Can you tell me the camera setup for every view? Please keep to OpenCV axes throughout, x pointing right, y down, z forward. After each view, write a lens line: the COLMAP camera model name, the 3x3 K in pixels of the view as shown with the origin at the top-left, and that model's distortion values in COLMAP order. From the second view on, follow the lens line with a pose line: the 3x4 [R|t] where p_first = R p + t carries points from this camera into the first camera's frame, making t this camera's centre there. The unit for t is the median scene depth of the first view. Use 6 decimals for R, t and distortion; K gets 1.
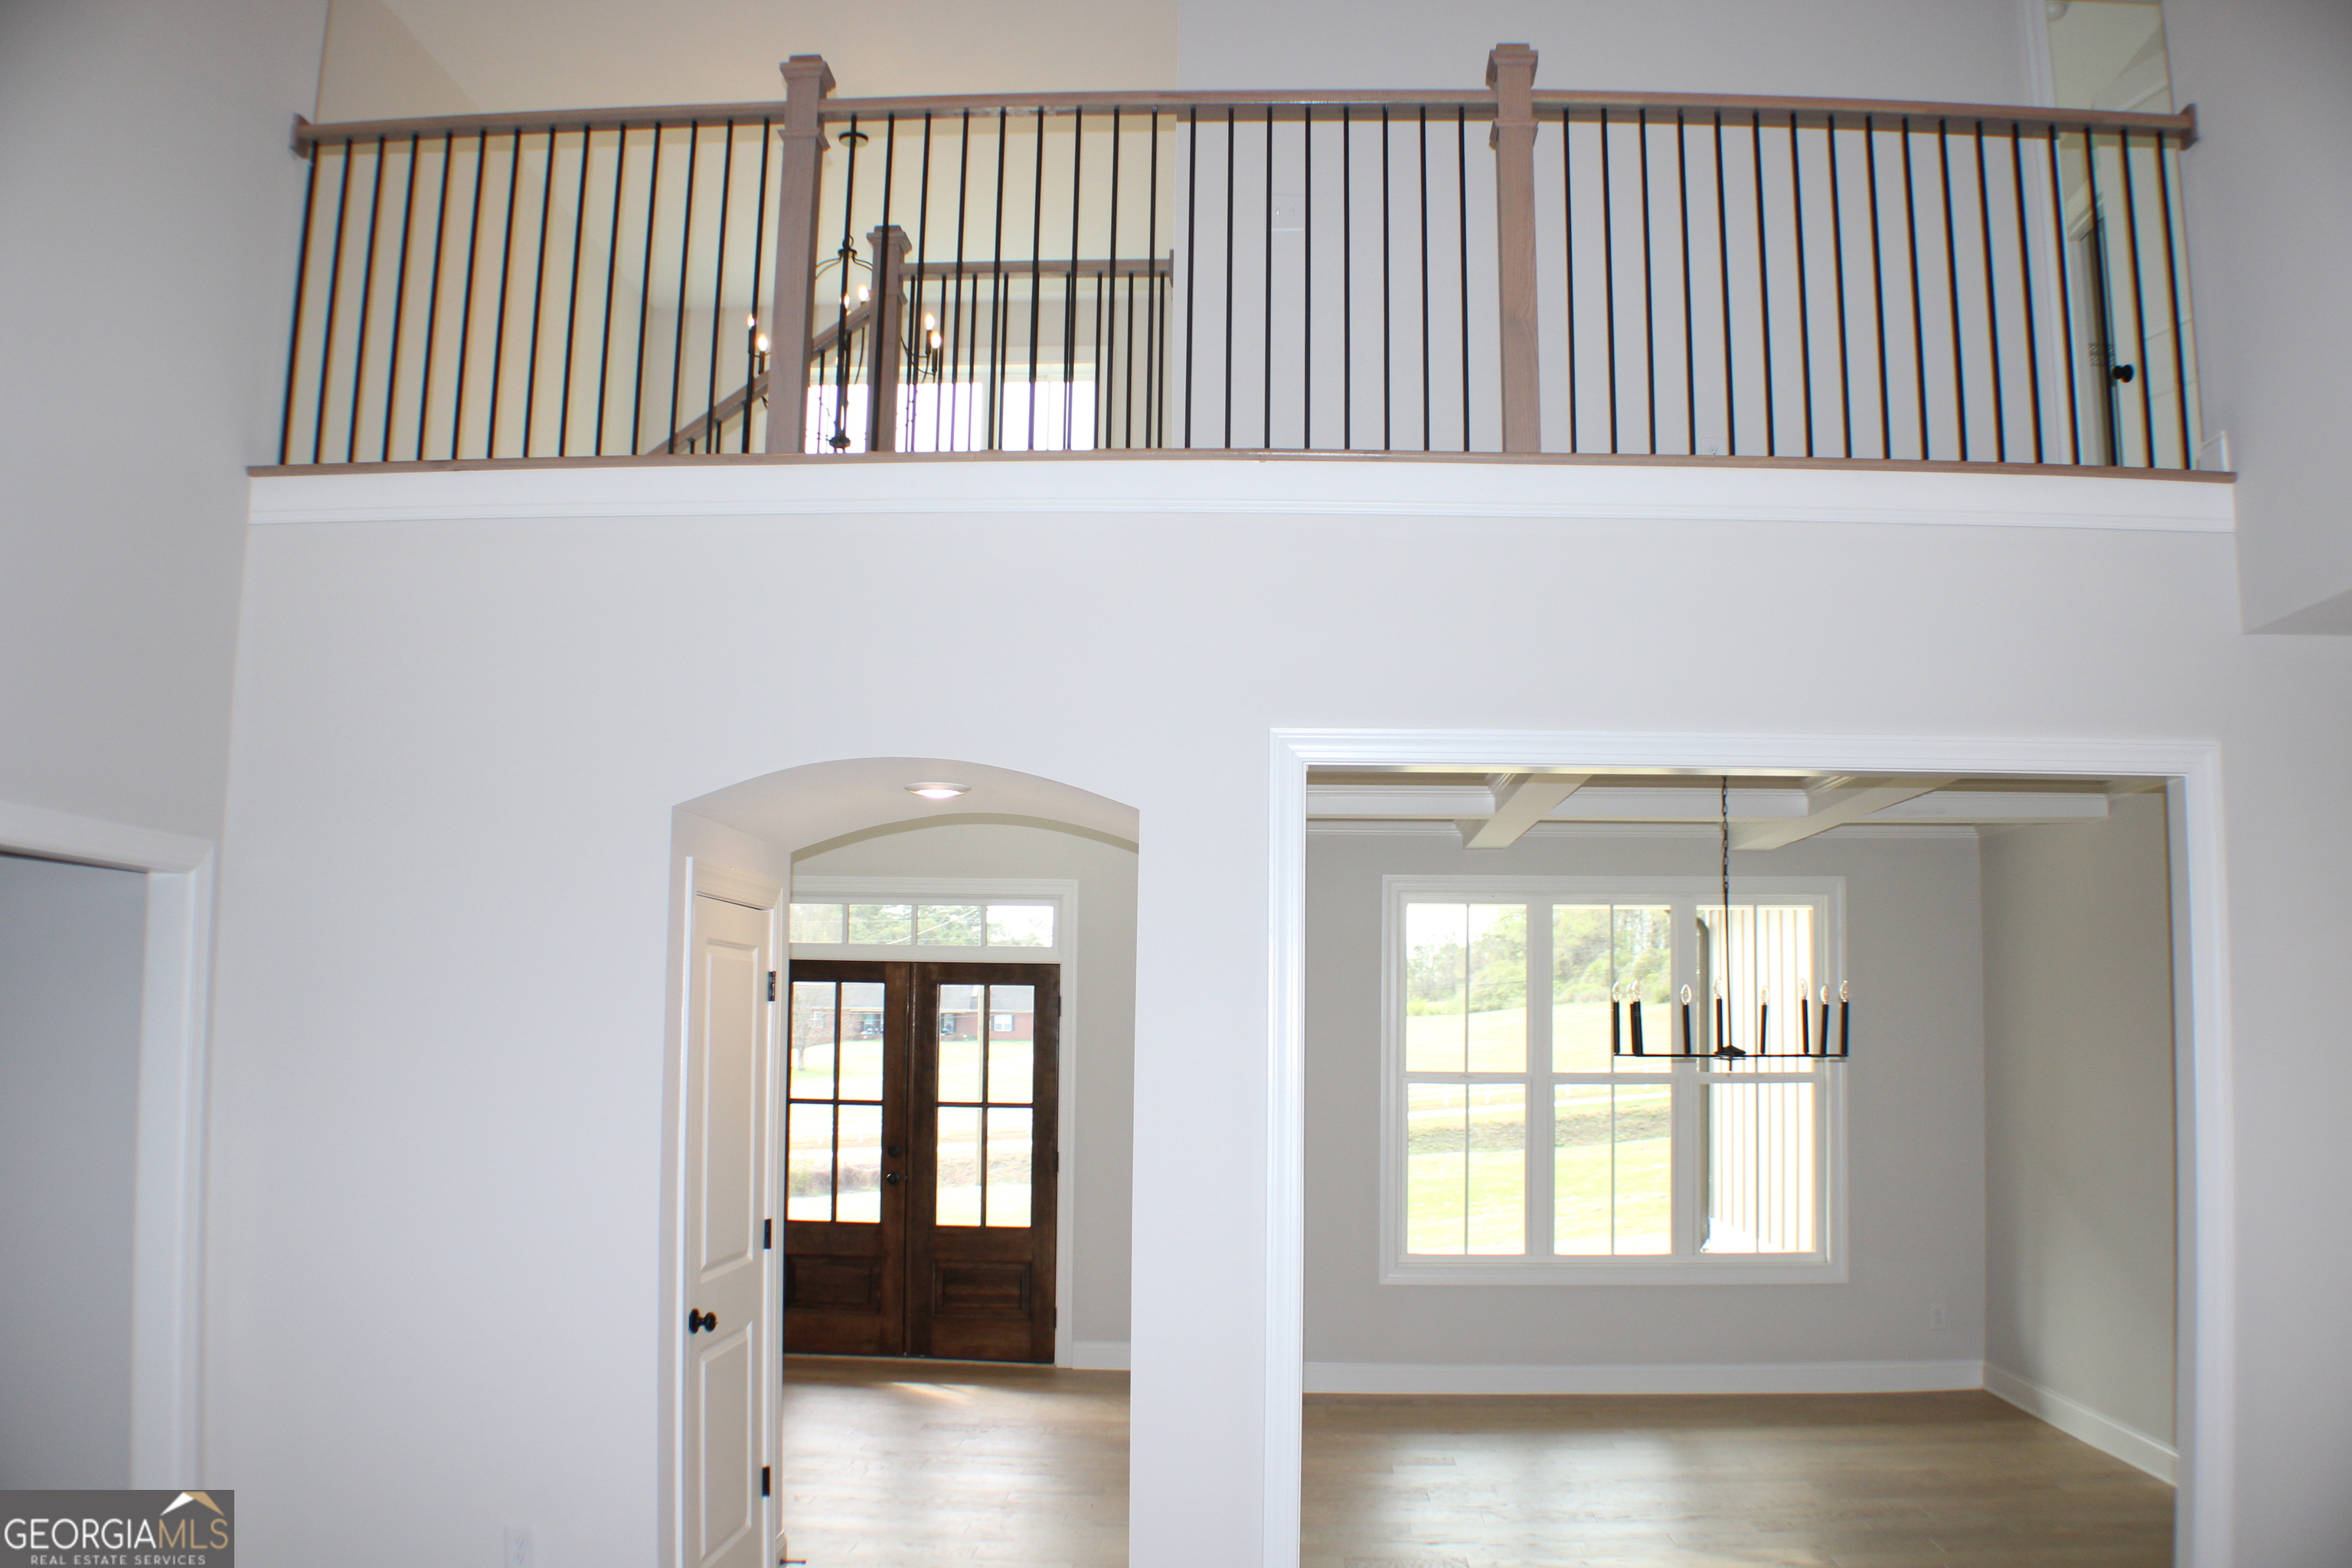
lens RADIAL K [[2035.6, 0, 1176.0], [0, 2035.6, 784.0], [0, 0, 1]] dist [-0.182953, 0.006465]
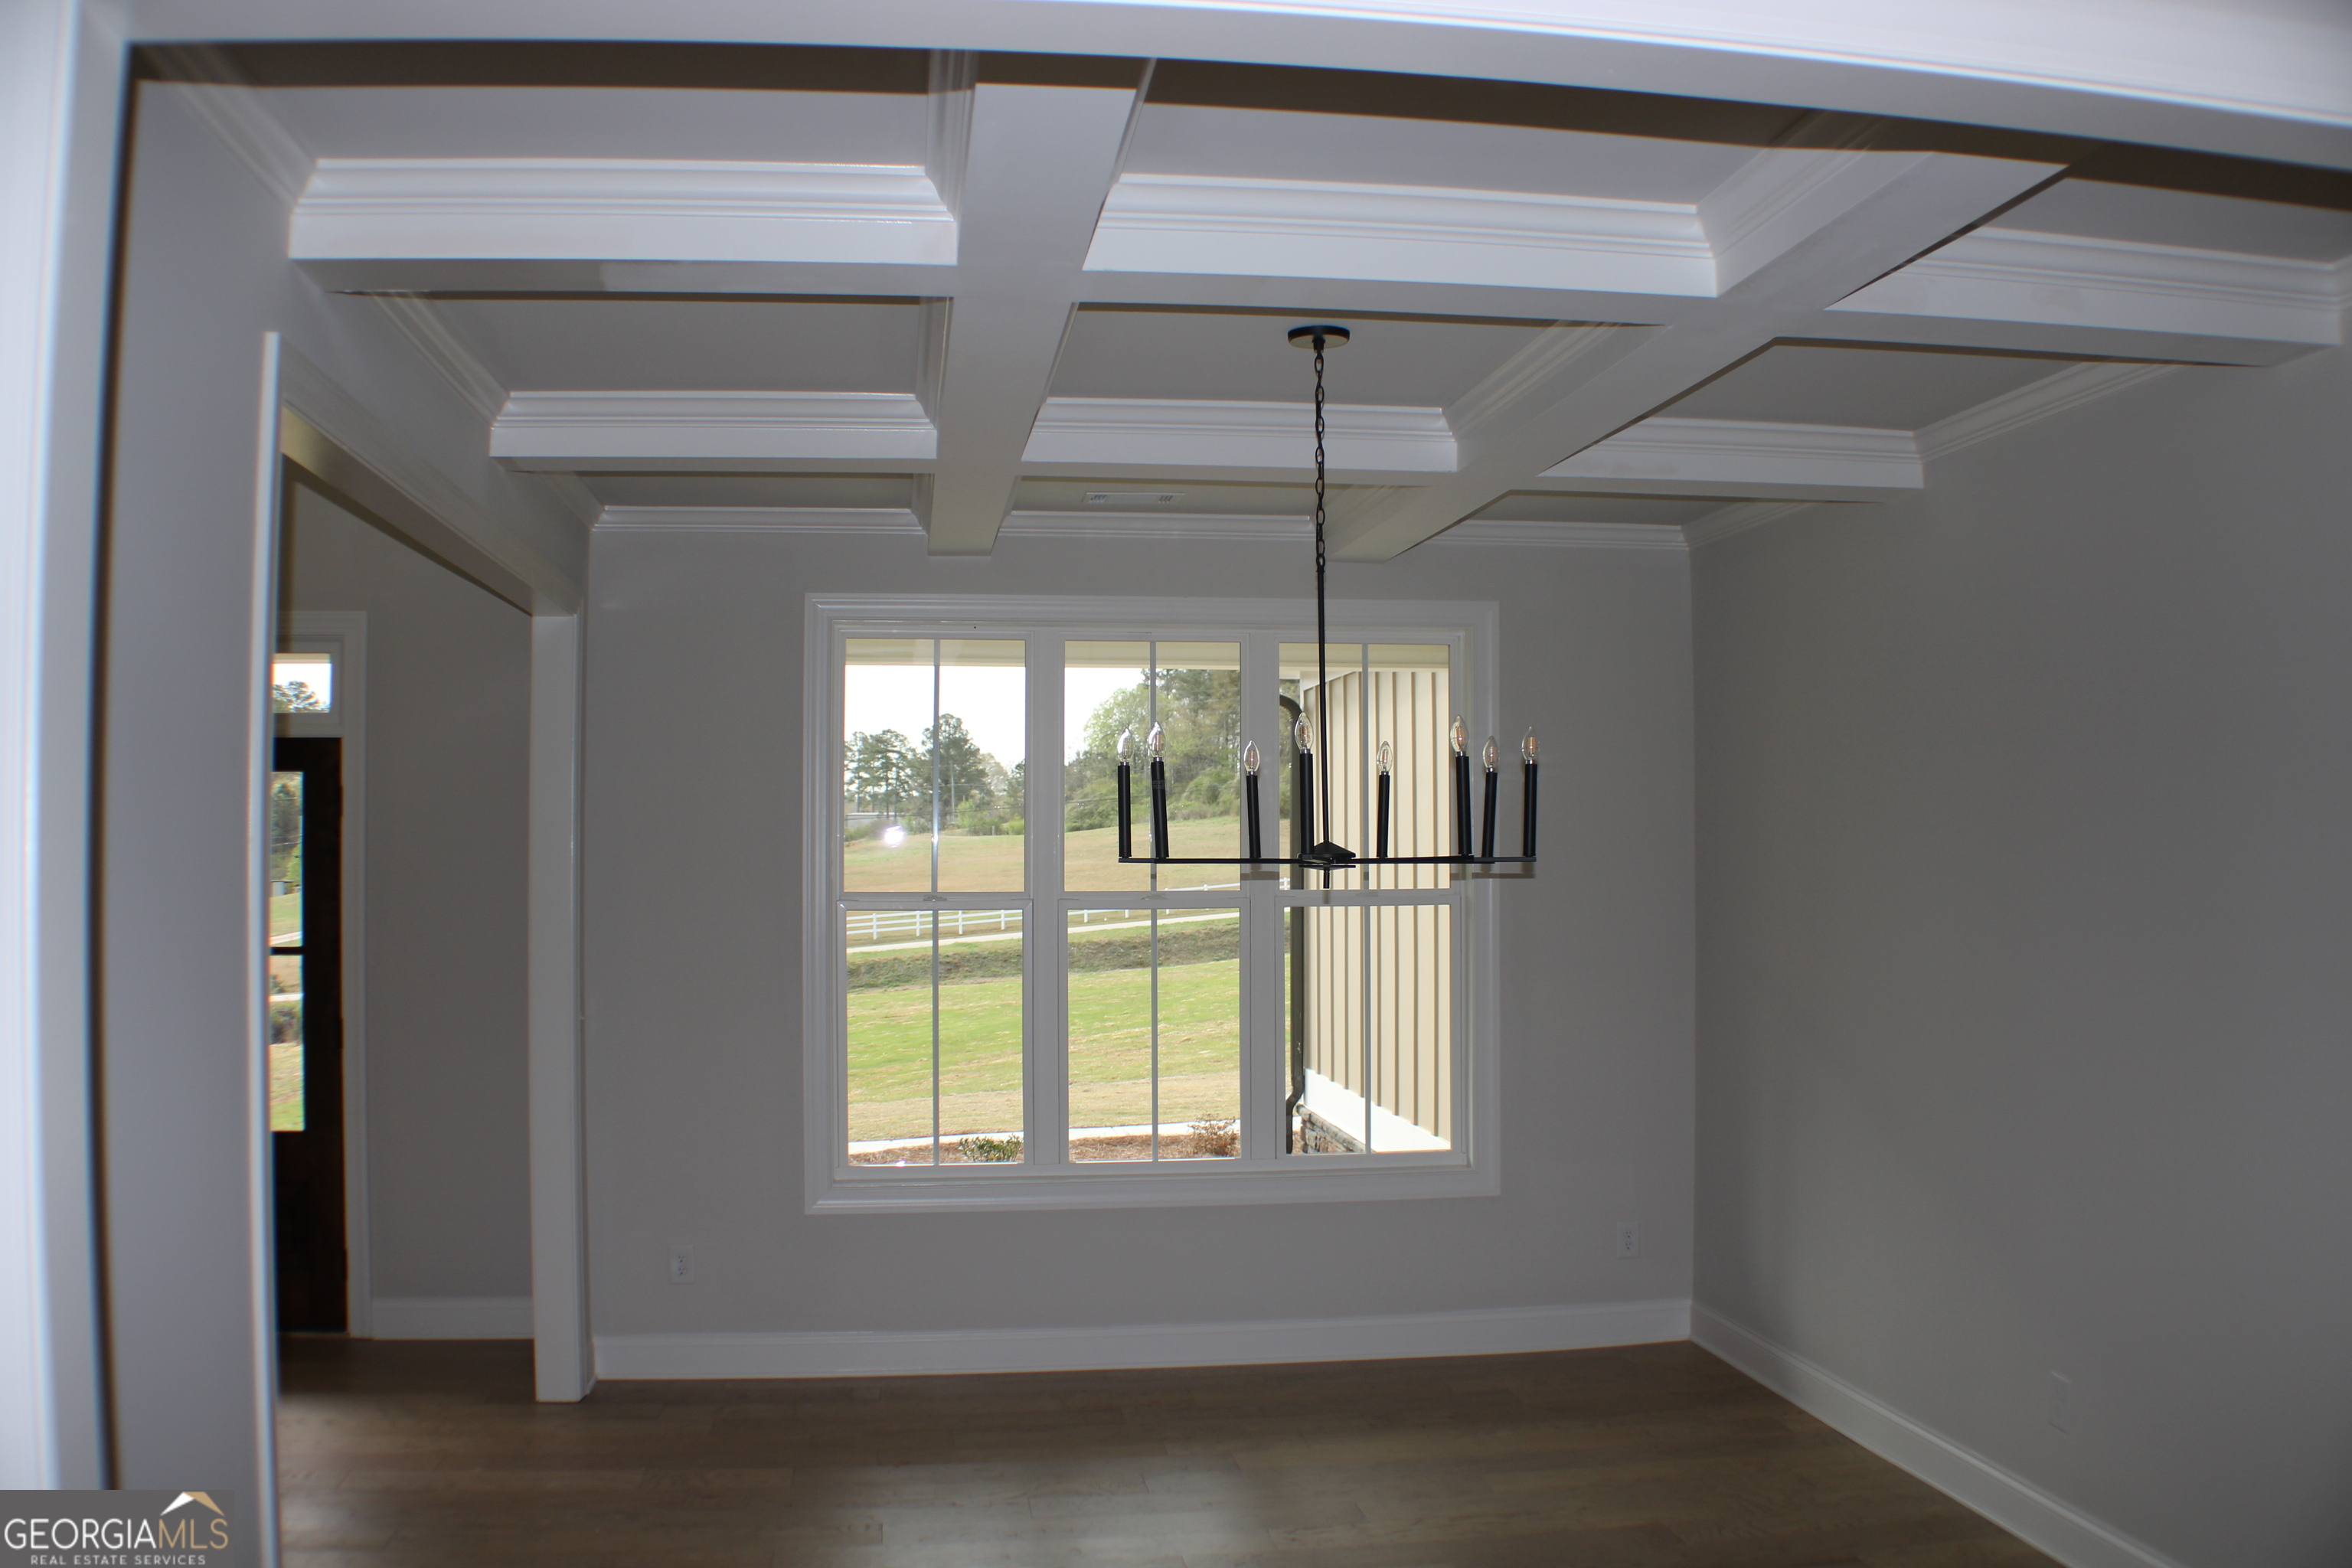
lens RADIAL K [[2035.6, 0, 1176.0], [0, 2035.6, 784.0], [0, 0, 1]] dist [-0.182953, 0.006465]
pose [[0.981364, -0.009875, 0.191903, 0.089940], [-0.007095, 0.996136, 0.087542, 0.046244], [-0.192026, -0.087272, 0.977502, 0.321753]]
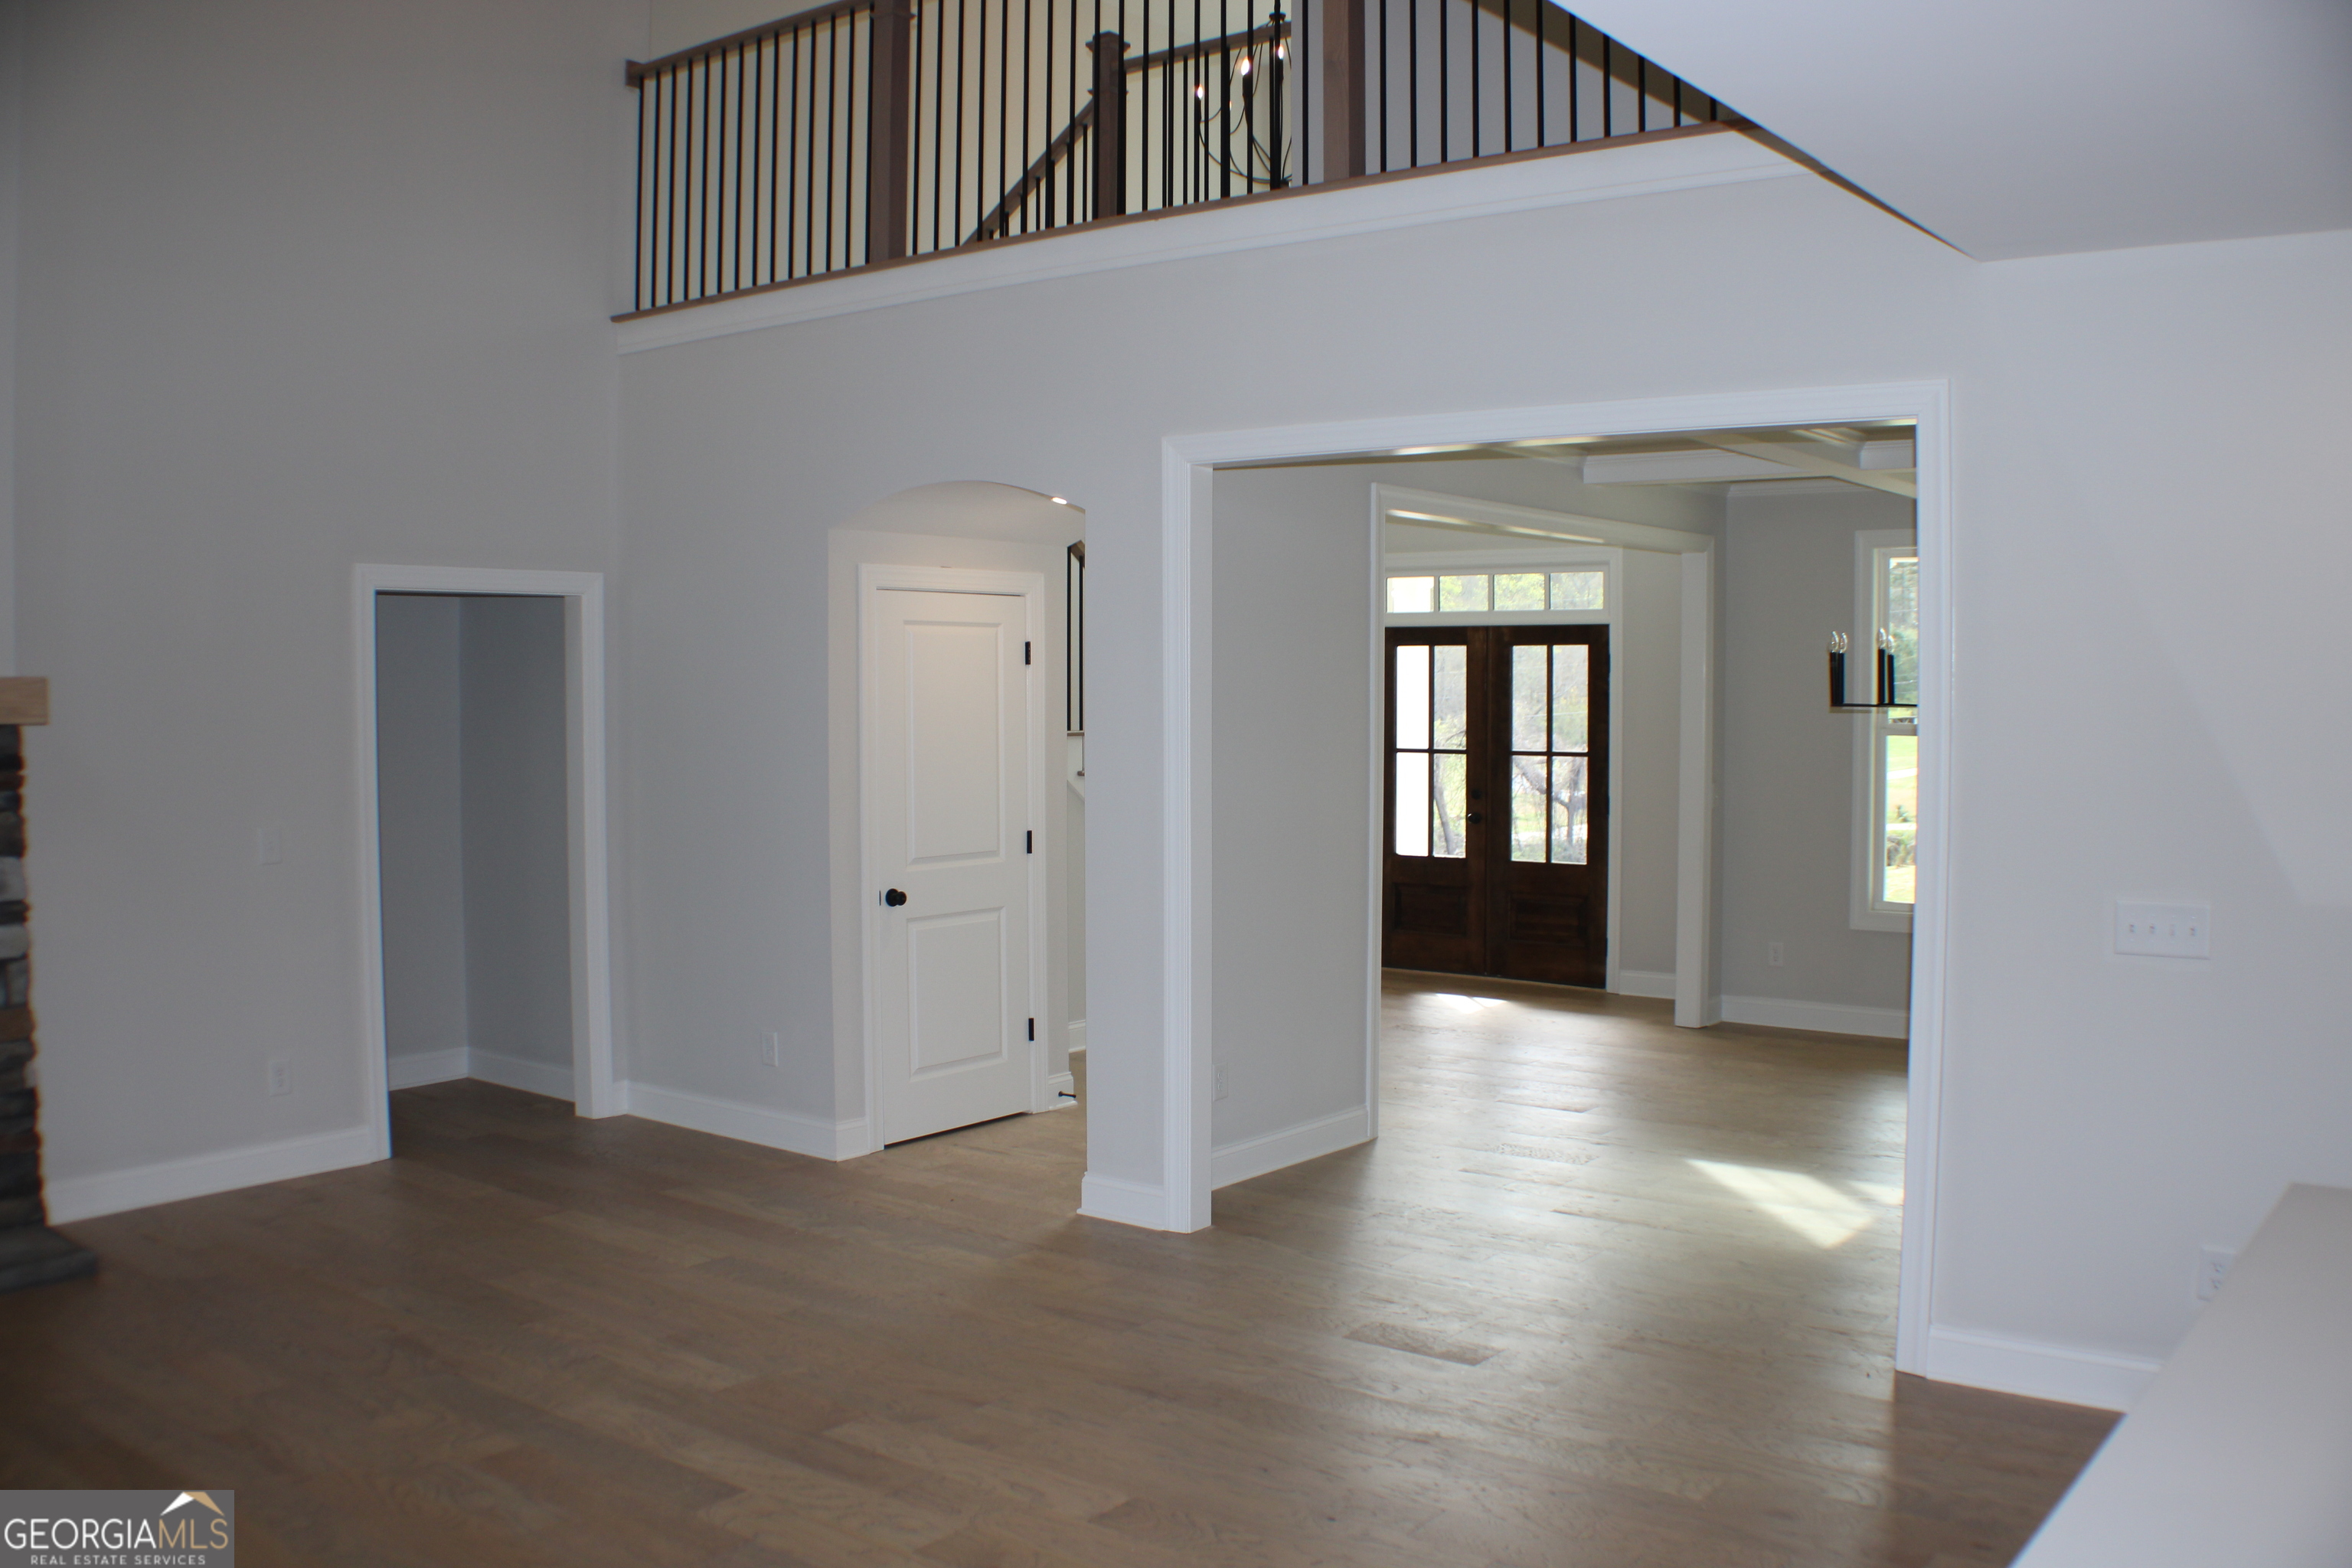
lens RADIAL K [[2035.6, 0, 1176.0], [0, 2035.6, 784.0], [0, 0, 1]] dist [-0.182953, 0.006465]
pose [[0.829121, 0.016332, -0.558831, 0.361933], [0.076343, 0.986903, 0.142109, 0.002161], [0.553833, -0.160489, 0.817015, -0.020612]]
